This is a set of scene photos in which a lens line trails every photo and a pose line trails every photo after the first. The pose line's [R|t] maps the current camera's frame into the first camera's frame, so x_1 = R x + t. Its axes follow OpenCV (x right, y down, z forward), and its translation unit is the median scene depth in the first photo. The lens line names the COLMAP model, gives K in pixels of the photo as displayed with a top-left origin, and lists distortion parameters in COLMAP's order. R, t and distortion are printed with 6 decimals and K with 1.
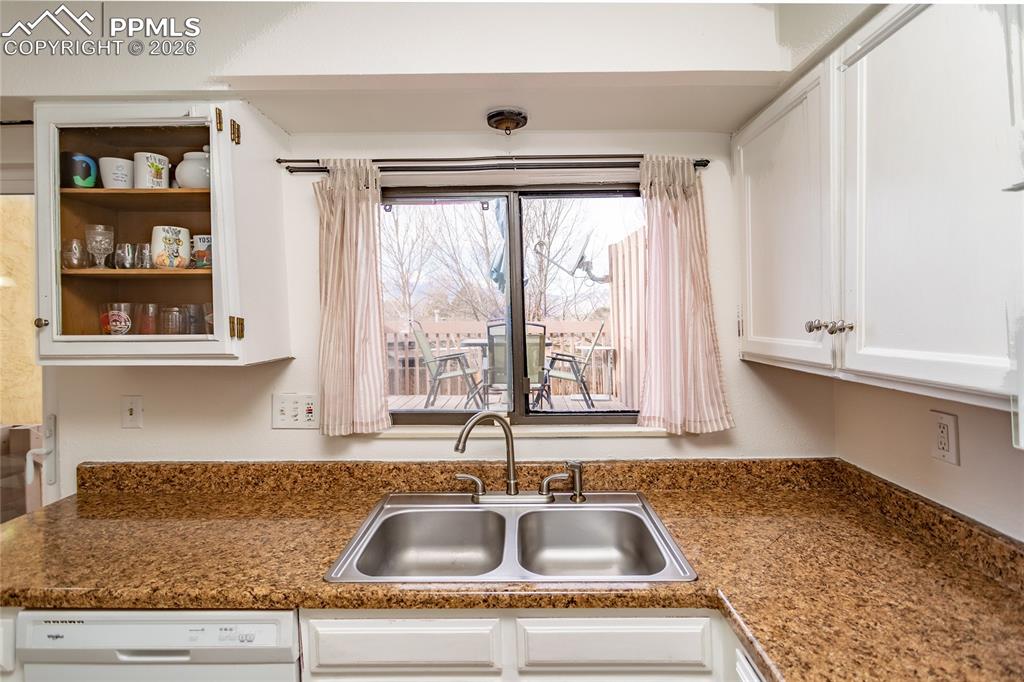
lens RADIAL K [[498.9, 0, 523.3], [0, 498.9, 321.8], [0, 0, 1]] dist [-0.001410, -0.000484]
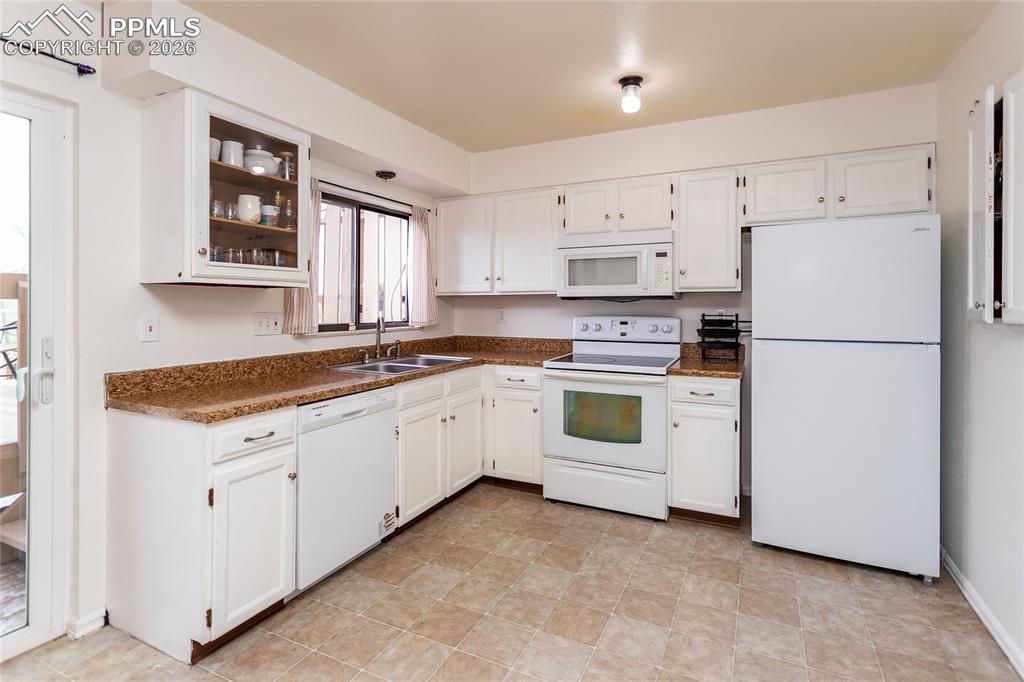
lens RADIAL K [[483.7, 0, 519.7], [0, 483.7, 324.5], [0, 0, 1]] dist [0.001766, 0.000238]
pose [[0.419878, -0.034566, 0.906922, -1.521416], [0.010953, 0.999395, 0.033020, 0.145421], [-0.907514, -0.003931, 0.420003, -0.340200]]
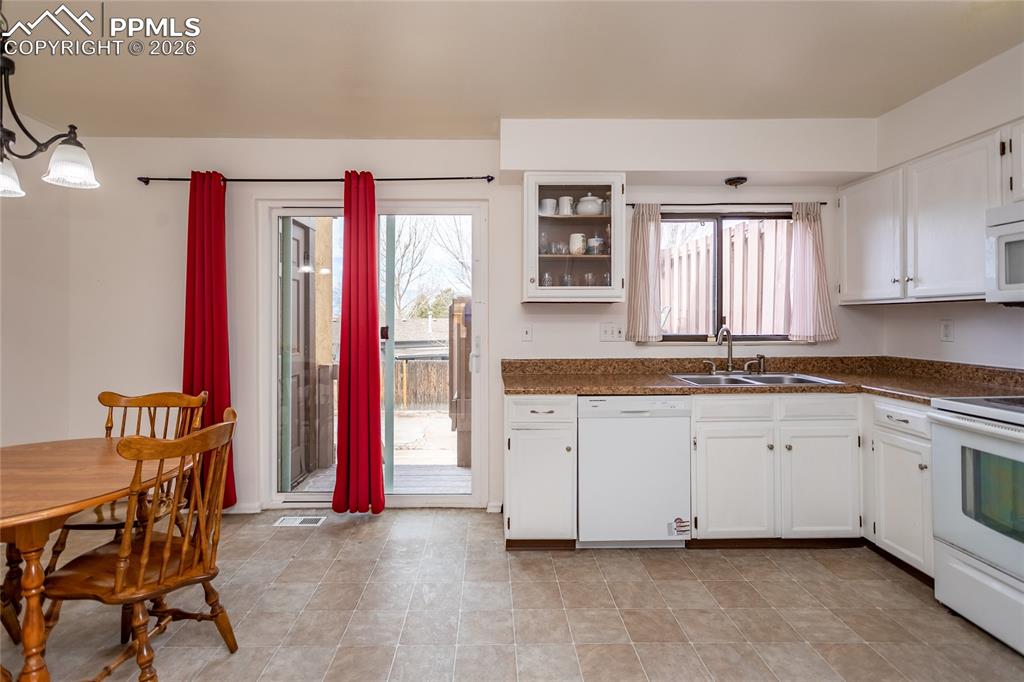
lens RADIAL K [[495.0, 0, 512.0], [0, 495.0, 341.0], [0, 0, 1]] dist [0.001690, 0.000748]
pose [[0.998519, -0.002405, 0.054349, -0.965698], [0.000747, 0.999534, 0.030507, 0.160291], [-0.054397, -0.030421, 0.998056, -0.882539]]
